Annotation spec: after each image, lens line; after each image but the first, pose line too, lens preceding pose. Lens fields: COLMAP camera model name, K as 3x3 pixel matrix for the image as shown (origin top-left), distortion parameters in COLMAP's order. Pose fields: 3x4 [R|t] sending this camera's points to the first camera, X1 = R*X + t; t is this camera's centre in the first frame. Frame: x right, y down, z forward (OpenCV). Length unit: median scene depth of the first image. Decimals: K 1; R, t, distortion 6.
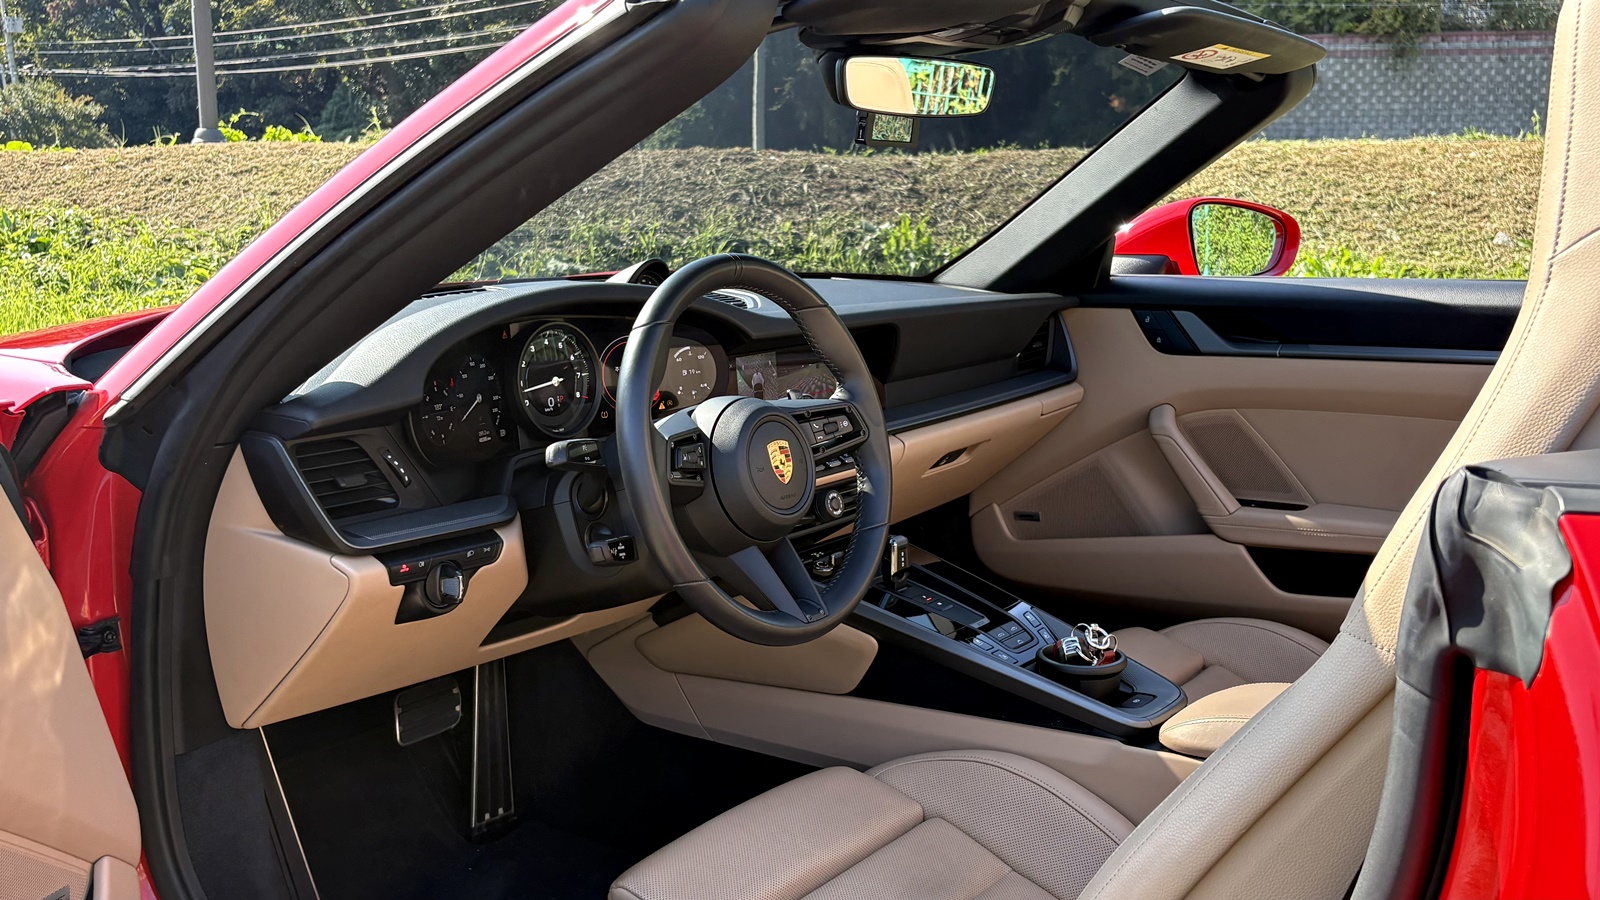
lens RADIAL K [[1581.1, 0, 736.5], [0, 1581.1, 456.2], [0, 0, 1]] dist [0.361096, -0.851149]
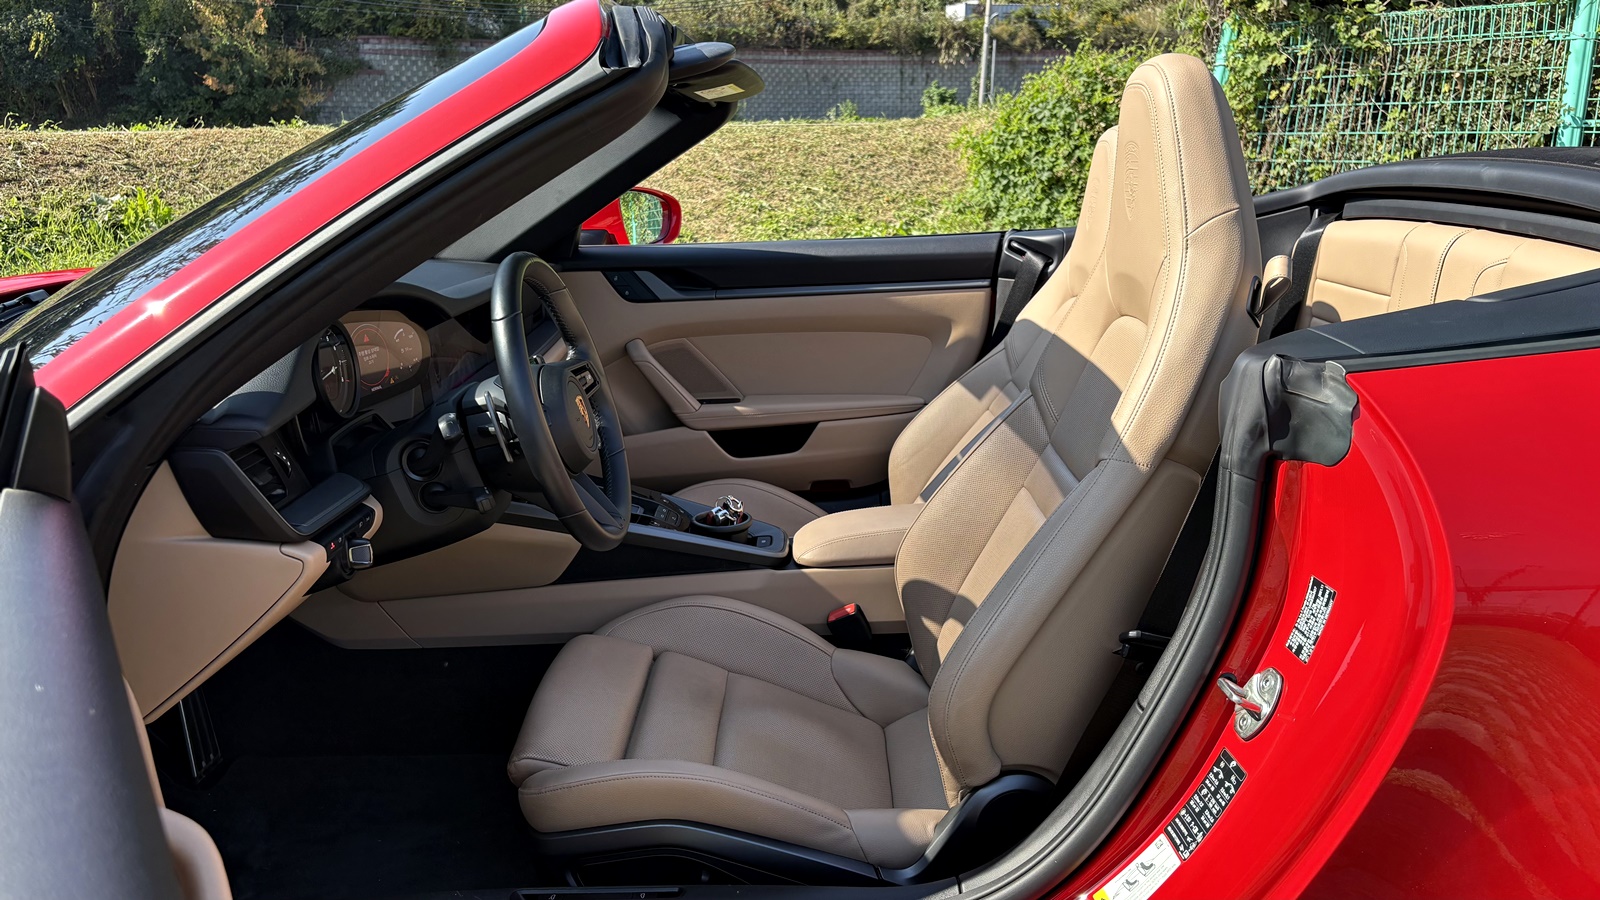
lens RADIAL K [[1261.2, 0, 794.3], [0, 1261.2, 478.0], [0, 0, 1]] dist [0.075616, -0.111332]
pose [[0.787569, -0.164098, 0.593976, -0.294616], [0.112519, 0.985982, 0.123206, -0.032888], [-0.605867, -0.030200, 0.794992, 0.045443]]
